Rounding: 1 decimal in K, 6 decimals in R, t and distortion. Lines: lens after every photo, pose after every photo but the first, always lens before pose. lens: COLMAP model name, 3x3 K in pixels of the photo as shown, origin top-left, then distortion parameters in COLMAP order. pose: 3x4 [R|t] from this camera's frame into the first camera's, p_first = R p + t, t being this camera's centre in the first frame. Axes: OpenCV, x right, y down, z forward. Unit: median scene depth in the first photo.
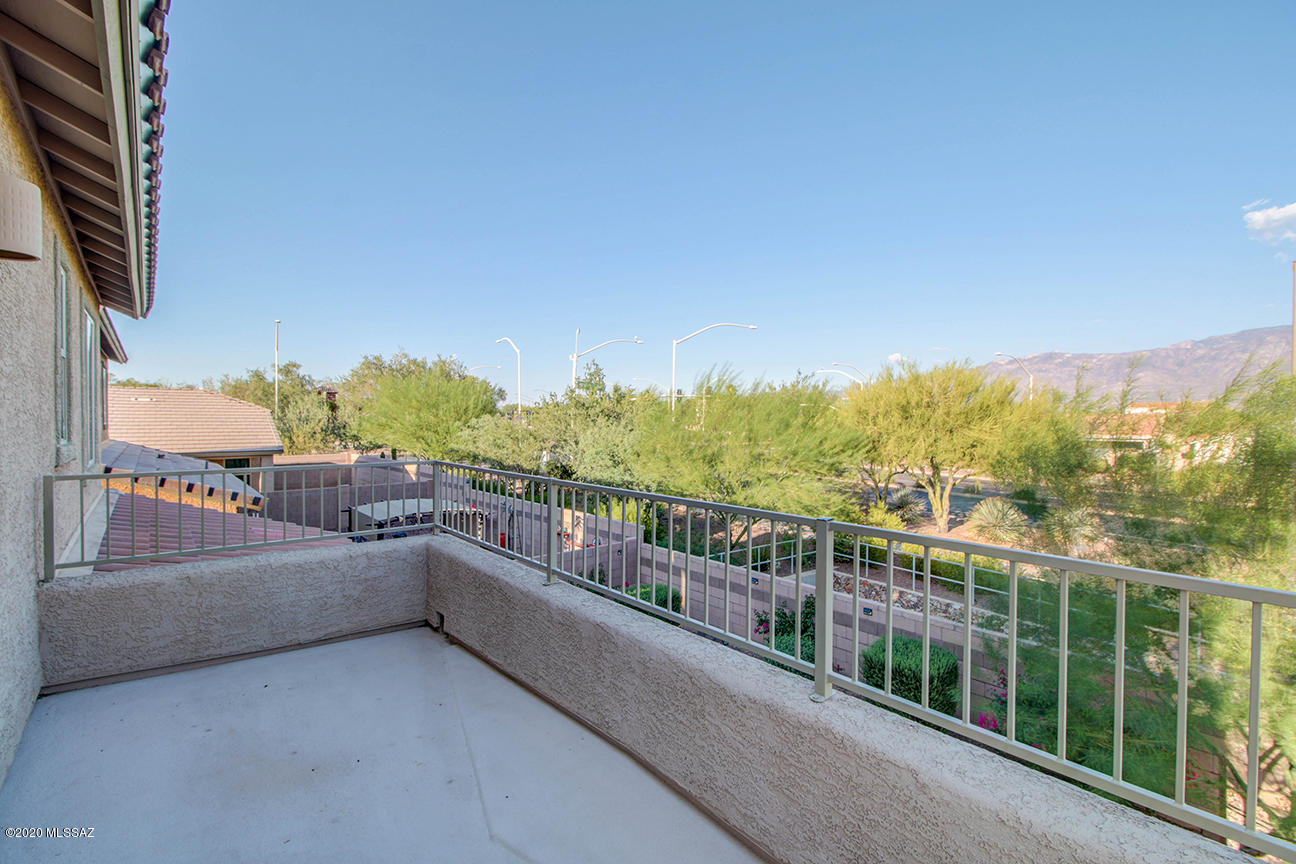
lens RADIAL K [[587.6, 0, 657.8], [0, 587.6, 426.9], [0, 0, 1]] dist [0.039568, -0.000485]
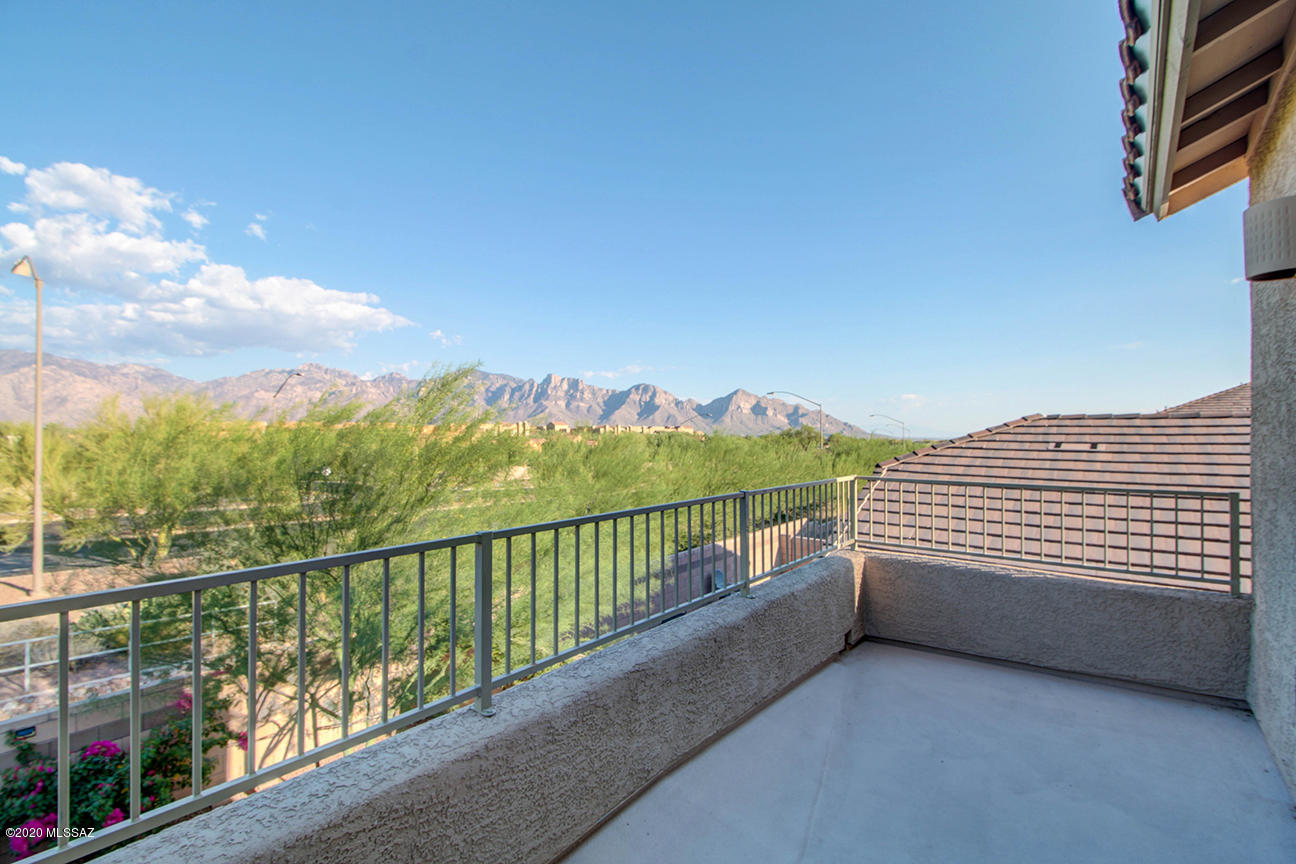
lens RADIAL K [[587.6, 0, 657.8], [0, 587.6, 426.9], [0, 0, 1]] dist [0.039568, -0.000485]
pose [[-0.177436, 0.001097, 0.984132, -1.061062], [0.018144, 0.999833, 0.002157, -0.024369], [-0.983965, 0.018239, -0.177426, 1.235236]]
